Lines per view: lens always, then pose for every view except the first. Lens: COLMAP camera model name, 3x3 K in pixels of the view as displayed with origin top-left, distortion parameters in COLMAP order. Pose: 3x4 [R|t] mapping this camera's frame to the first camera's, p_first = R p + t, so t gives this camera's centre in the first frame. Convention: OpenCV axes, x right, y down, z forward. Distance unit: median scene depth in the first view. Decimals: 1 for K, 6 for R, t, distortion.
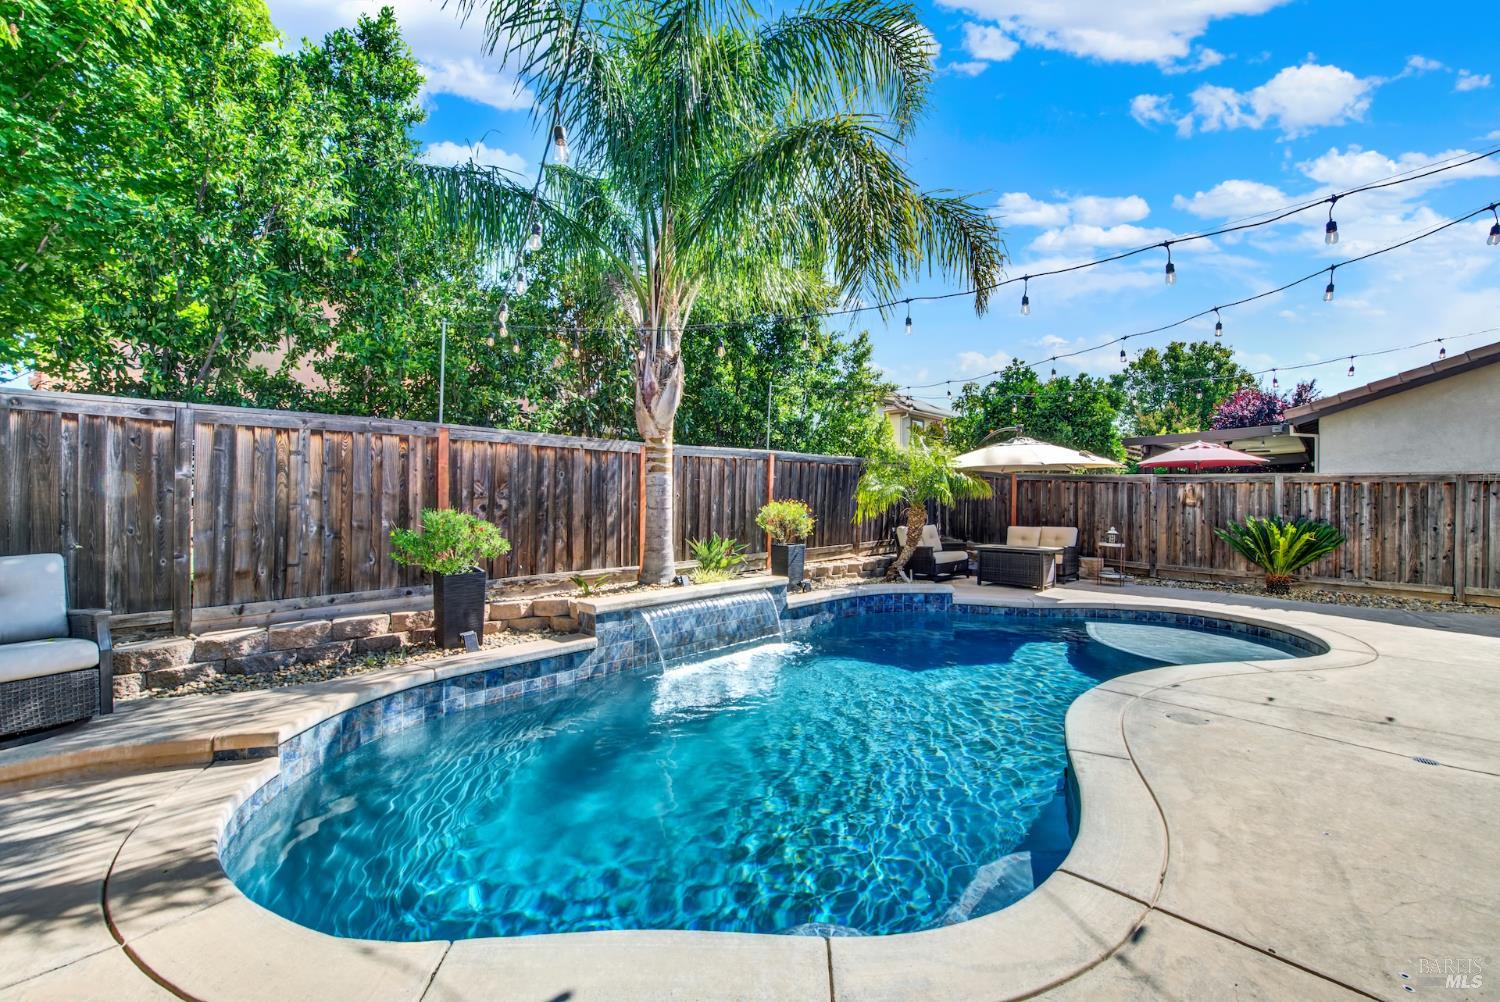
lens RADIAL K [[614.5, 0, 761.2], [0, 614.5, 497.0], [0, 0, 1]] dist [-0.000957, -0.000146]
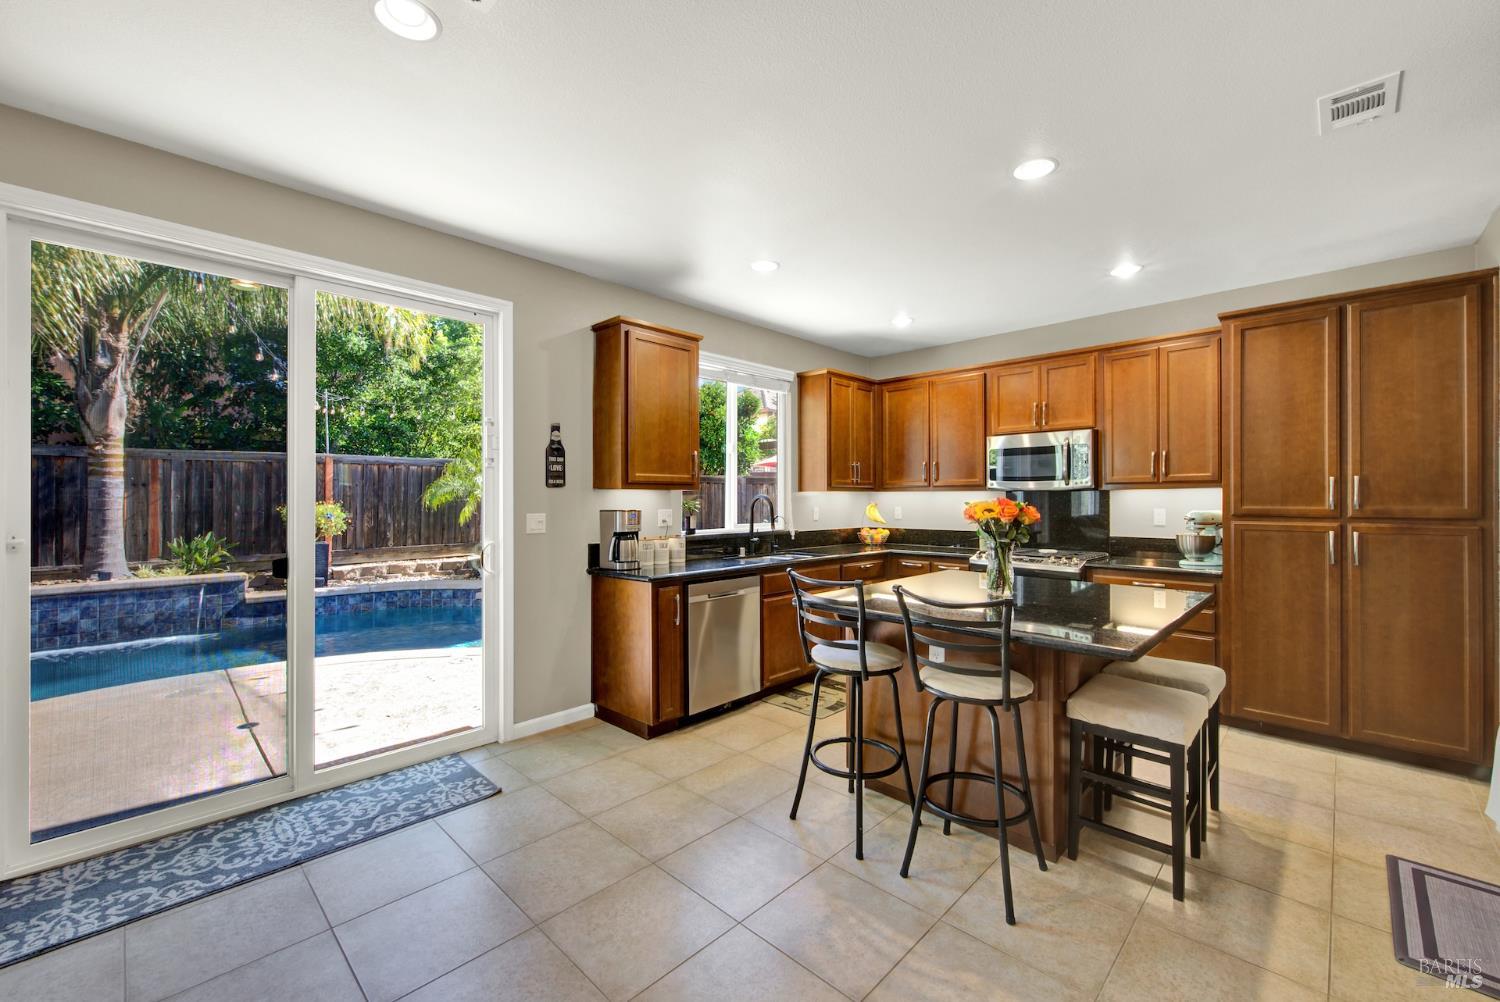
lens RADIAL K [[614.5, 0, 746.3], [0, 614.5, 496.1], [0, 0, 1]] dist [-0.000957, -0.000146]
pose [[0.999987, 0.000702, -0.005041, 0.759731], [-0.000705, 1.000000, -0.000631, -0.003543], [0.005041, 0.000635, 0.999987, -0.055461]]
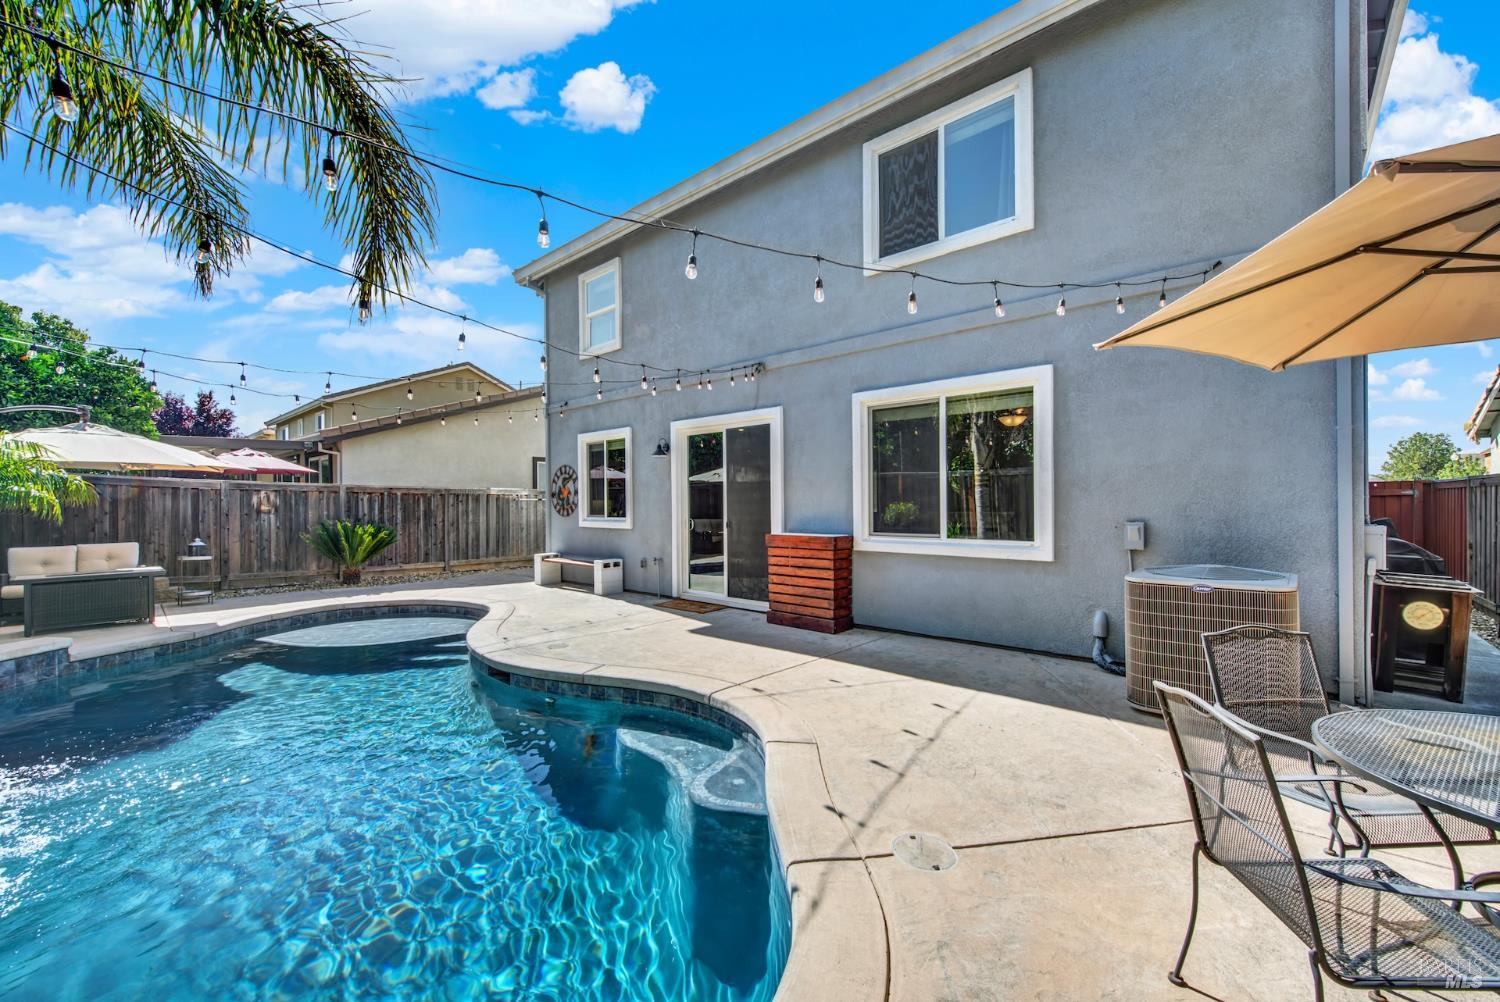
lens RADIAL K [[614.5, 0, 752.0], [0, 614.5, 502.7], [0, 0, 1]] dist [-0.000957, -0.000146]
pose [[-0.040631, -0.002047, 0.999172, -0.372044], [0.001600, 0.999996, 0.002113, -0.003227], [-0.999173, 0.001684, -0.040628, 0.251877]]
